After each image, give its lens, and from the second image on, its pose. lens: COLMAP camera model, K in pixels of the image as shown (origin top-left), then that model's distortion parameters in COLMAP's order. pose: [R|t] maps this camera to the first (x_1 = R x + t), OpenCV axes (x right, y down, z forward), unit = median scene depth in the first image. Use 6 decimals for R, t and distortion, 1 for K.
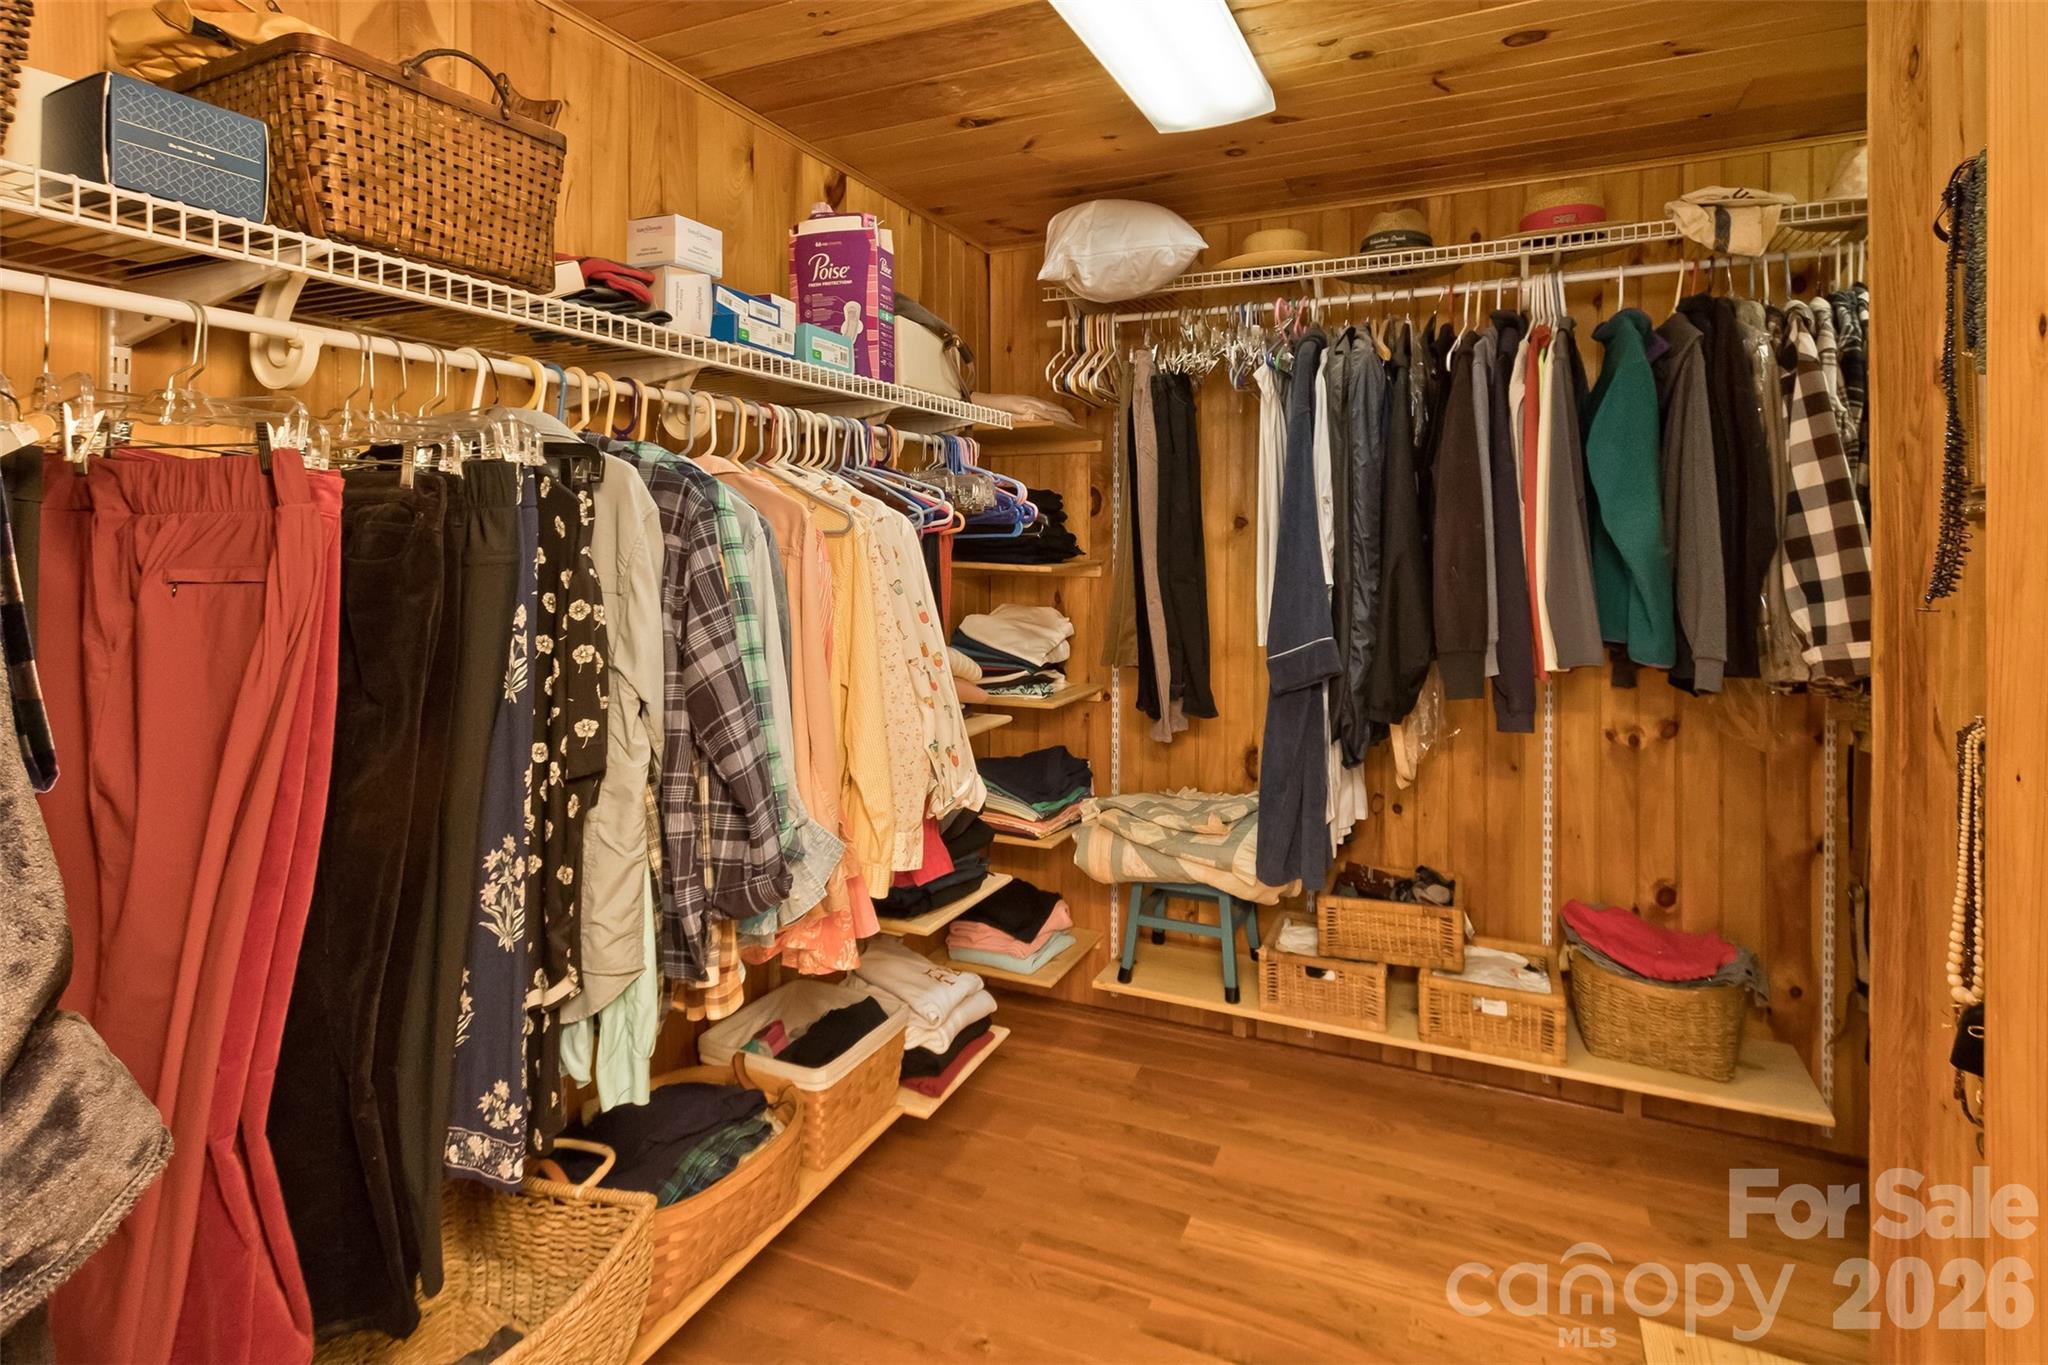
lens RADIAL K [[960.1, 0, 1024.6], [0, 960.1, 559.1], [0, 0, 1]] dist [-0.001185, 0.001124]
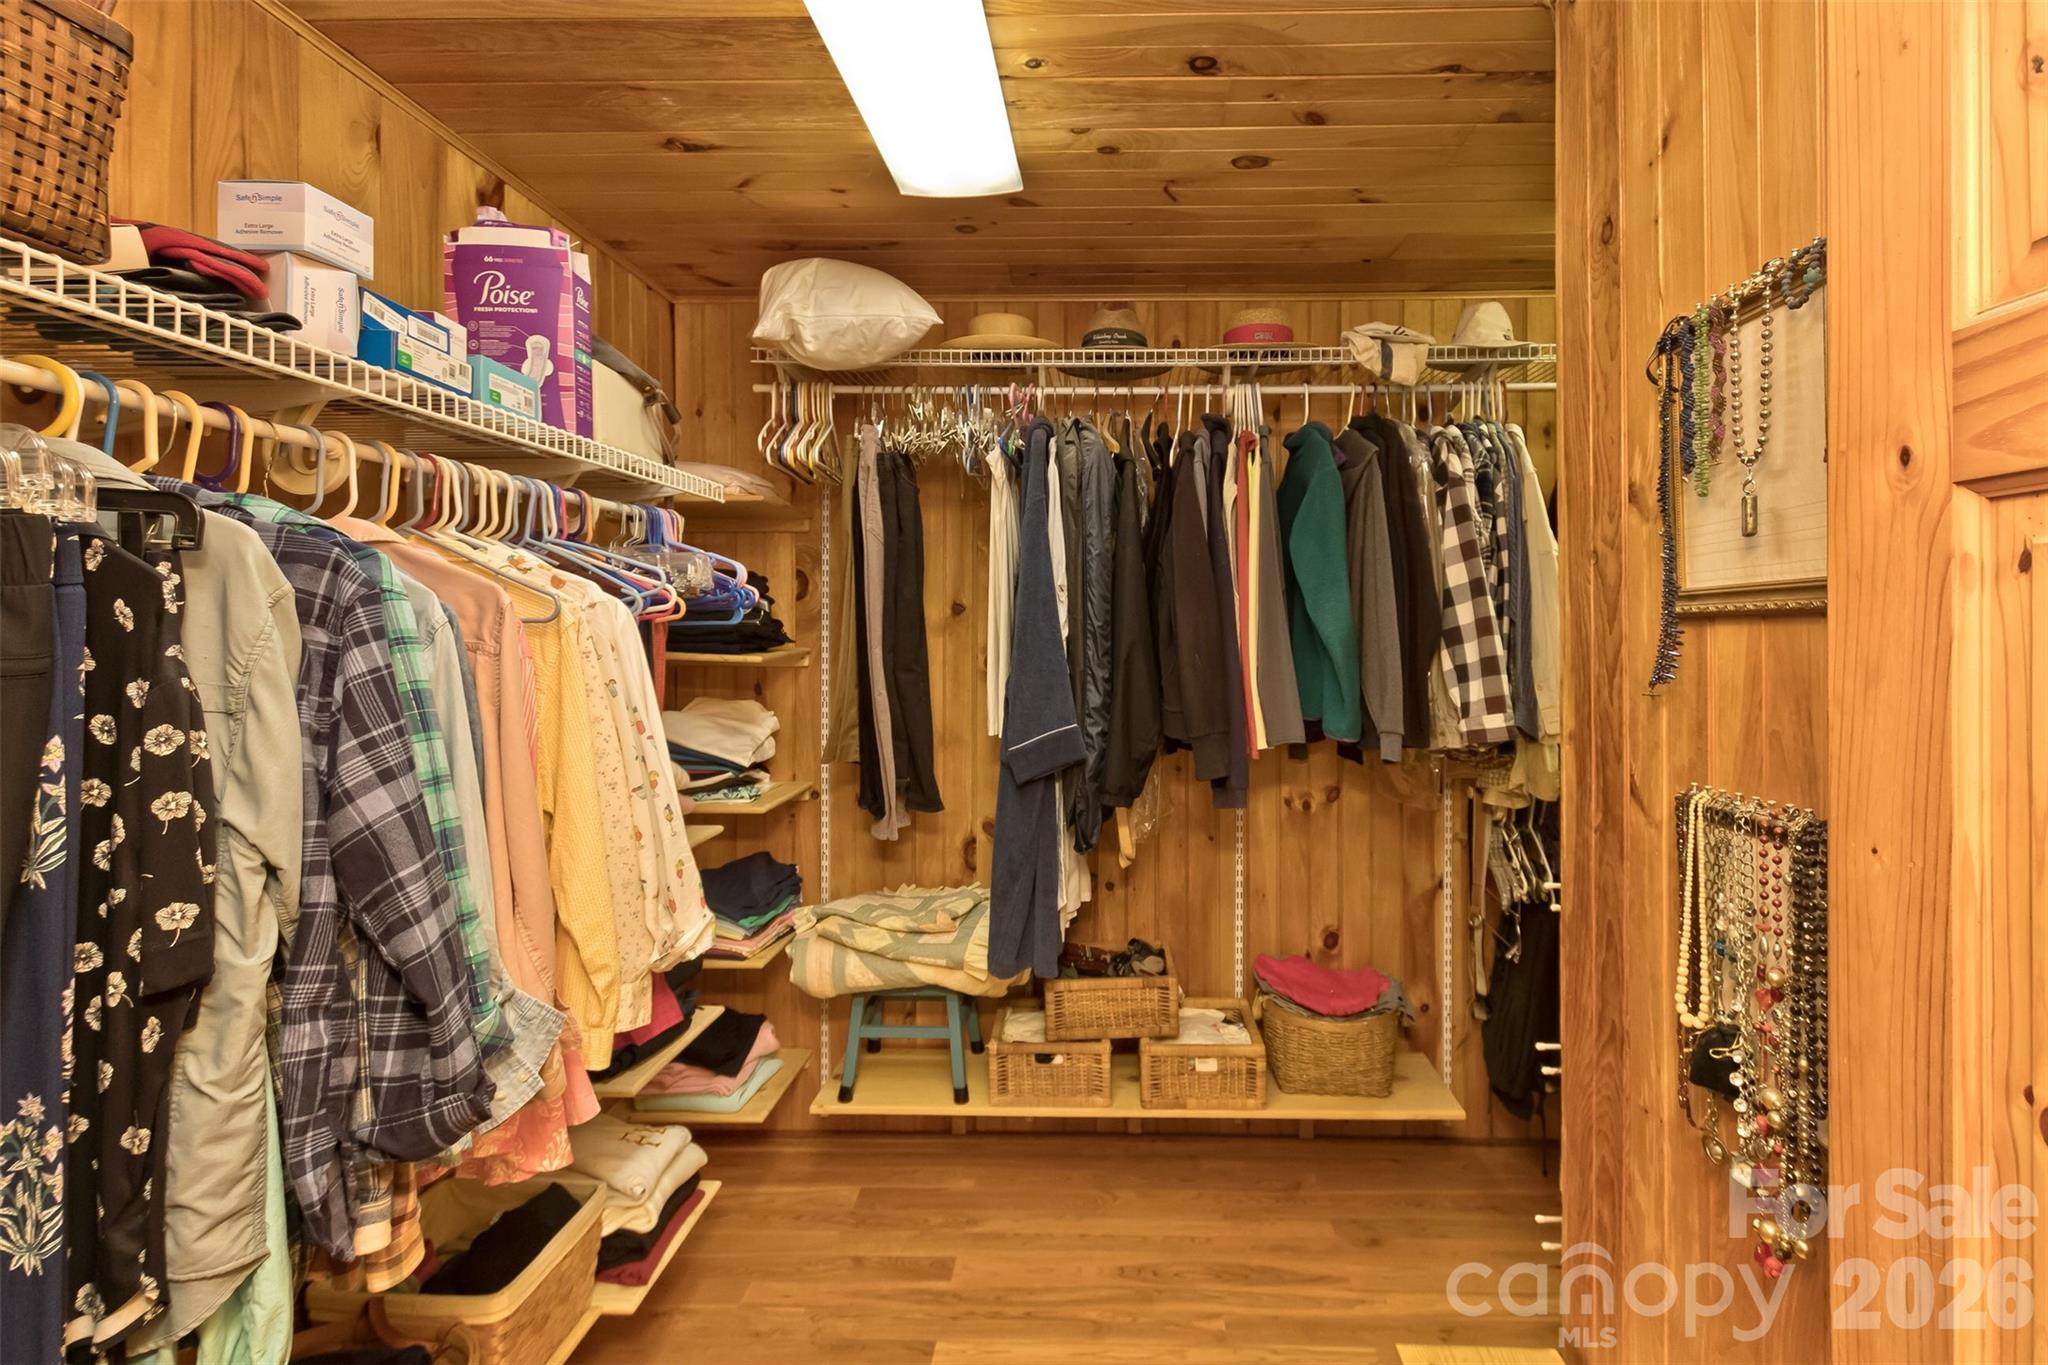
lens RADIAL K [[947.5, 0, 1024.3], [0, 947.5, 635.7], [0, 0, 1]] dist [0.001968, -0.002128]
pose [[0.926011, -0.003542, 0.377480, -0.097257], [0.004920, 0.999984, -0.002686, -0.009408], [-0.377464, 0.004344, 0.926014, 0.097644]]
